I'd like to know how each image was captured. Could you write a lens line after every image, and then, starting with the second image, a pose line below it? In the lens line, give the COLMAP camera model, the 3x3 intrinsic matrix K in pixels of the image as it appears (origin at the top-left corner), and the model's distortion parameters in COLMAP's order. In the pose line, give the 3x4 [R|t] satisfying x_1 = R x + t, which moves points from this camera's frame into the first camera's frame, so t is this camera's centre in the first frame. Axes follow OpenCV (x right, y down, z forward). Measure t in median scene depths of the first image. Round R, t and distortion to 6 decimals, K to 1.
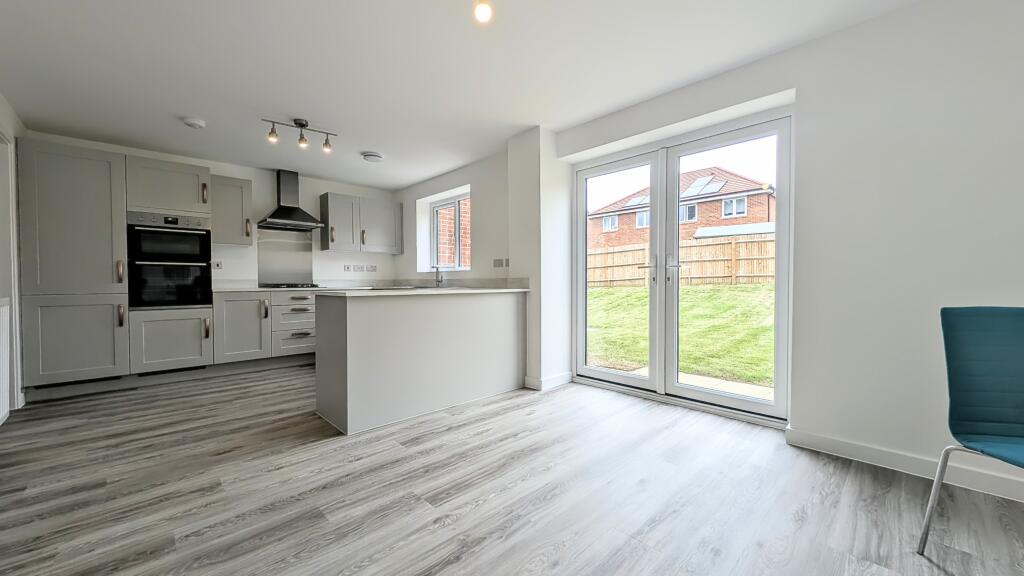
lens RADIAL K [[404.0, 0, 512.0], [0, 404.0, 288.0], [0, 0, 1]] dist [-0.000559, -0.000042]
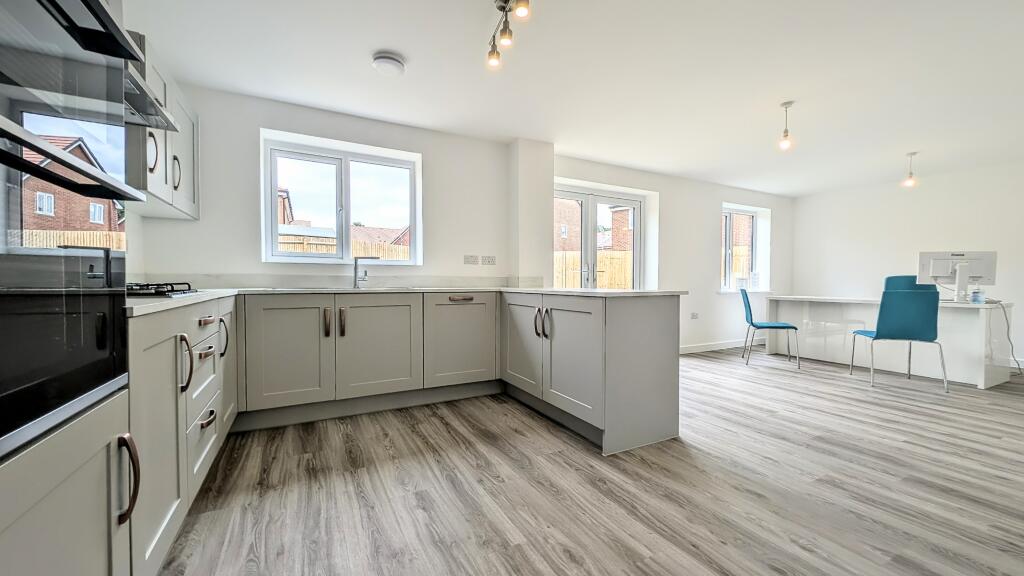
lens RADIAL K [[404.0, 0, 512.0], [0, 404.0, 288.0], [0, 0, 1]] dist [-0.000559, -0.000042]
pose [[0.236737, -0.012842, 0.971489, -1.763068], [0.014756, 0.999845, 0.009621, -0.011861], [-0.971462, 0.012058, 0.236890, 1.408208]]
